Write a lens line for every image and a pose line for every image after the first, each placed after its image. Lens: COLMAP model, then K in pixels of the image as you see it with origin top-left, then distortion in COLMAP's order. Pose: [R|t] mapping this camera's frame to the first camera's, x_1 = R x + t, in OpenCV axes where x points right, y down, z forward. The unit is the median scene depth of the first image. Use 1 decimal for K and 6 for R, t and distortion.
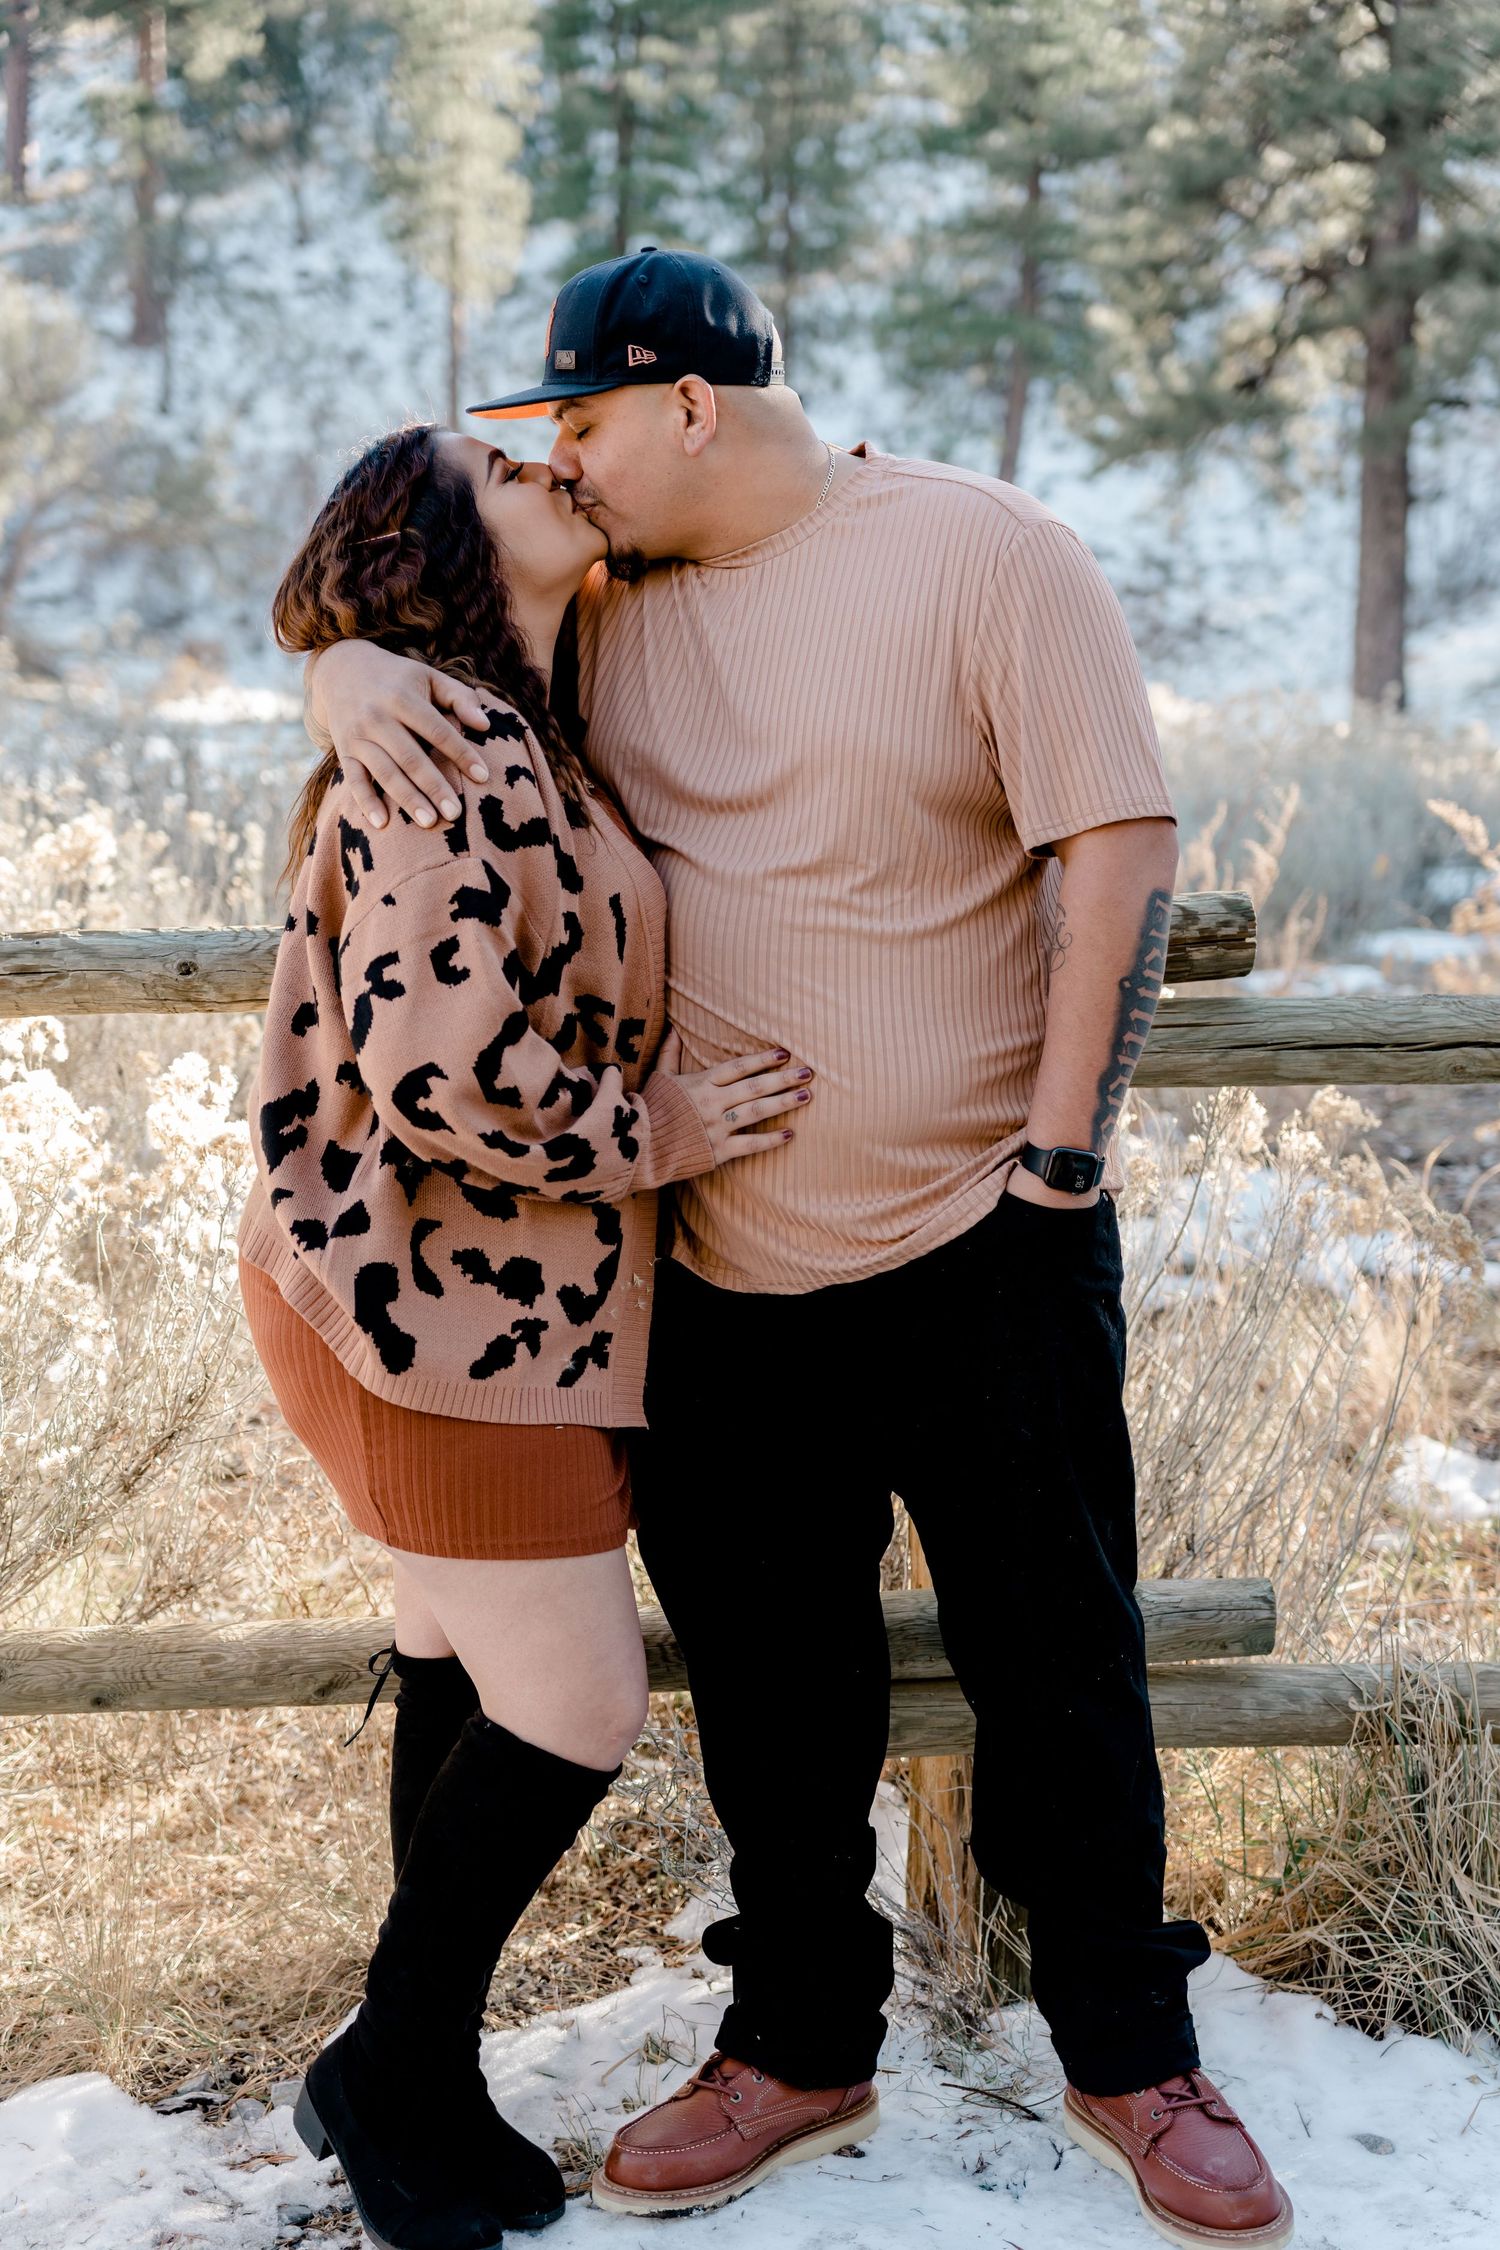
lens RADIAL K [[3151.7, 0, 772.8], [0, 3151.7, 1134.7], [0, 0, 1]] dist [0.002762, 0.000000]
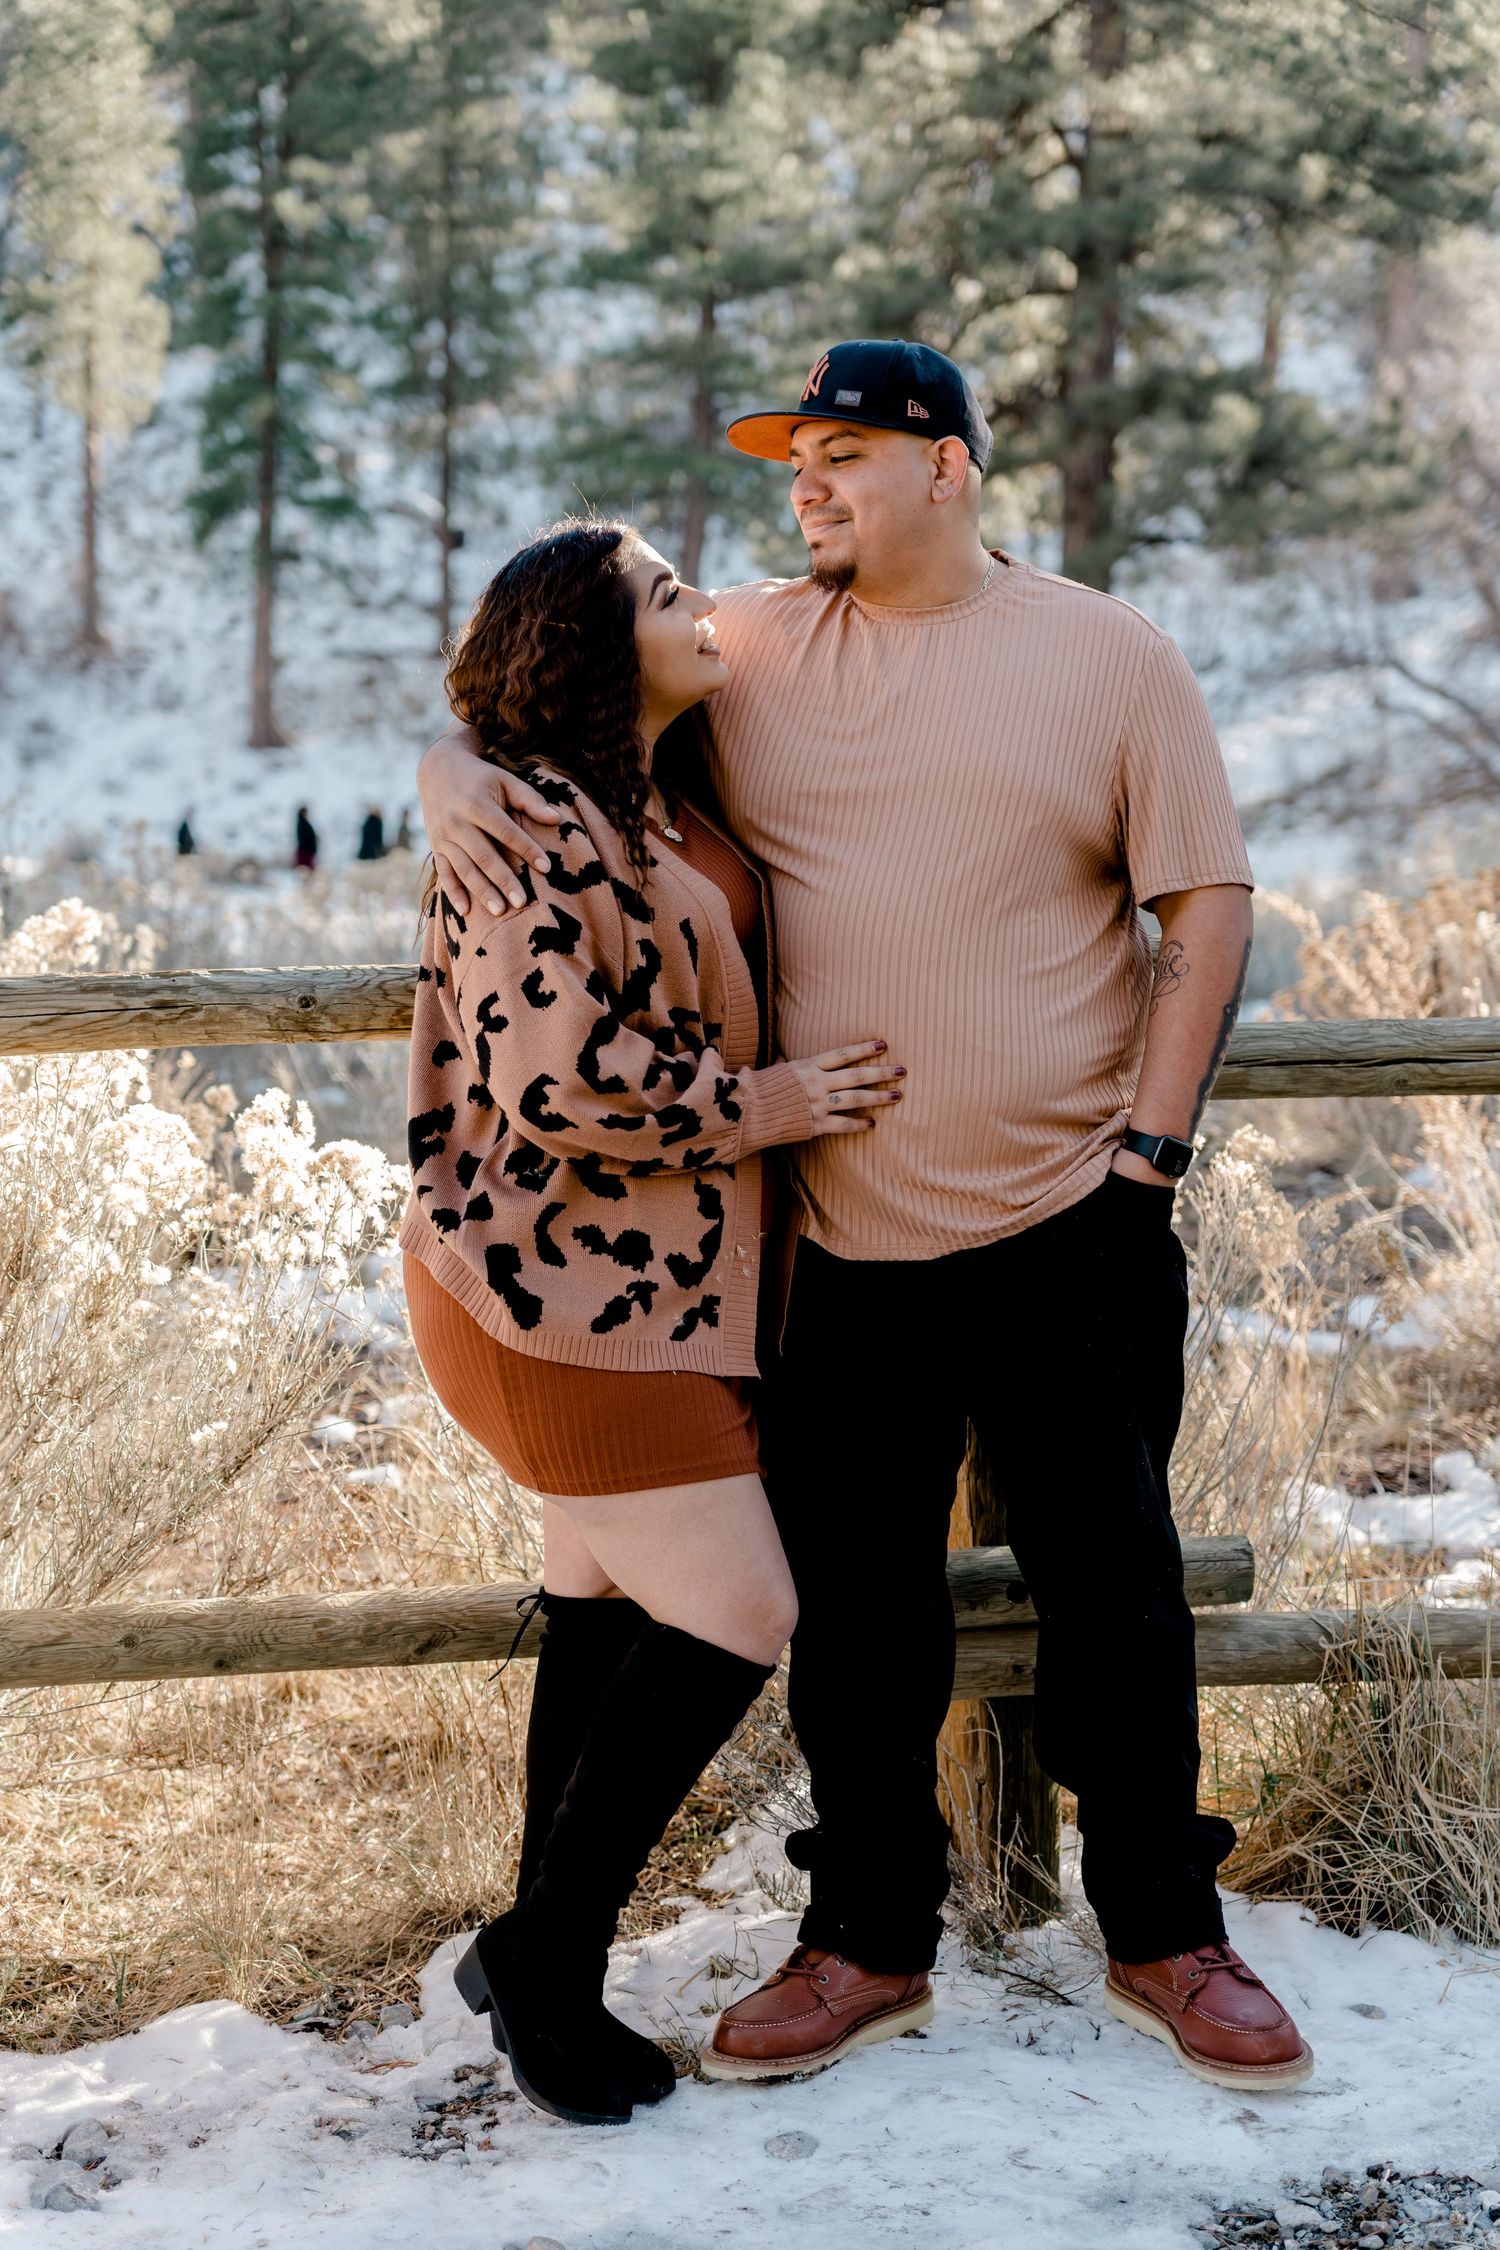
lens RADIAL K [[3401.1, 0, 730.8], [0, 3401.1, 1125.5], [0, 0, 1]] dist [0.009638, 0.000000]
pose [[0.995756, -0.012297, 0.091210, -0.137880], [0.017572, 0.998204, -0.057263, 0.060551], [-0.090342, 0.058623, 0.994184, -0.212574]]
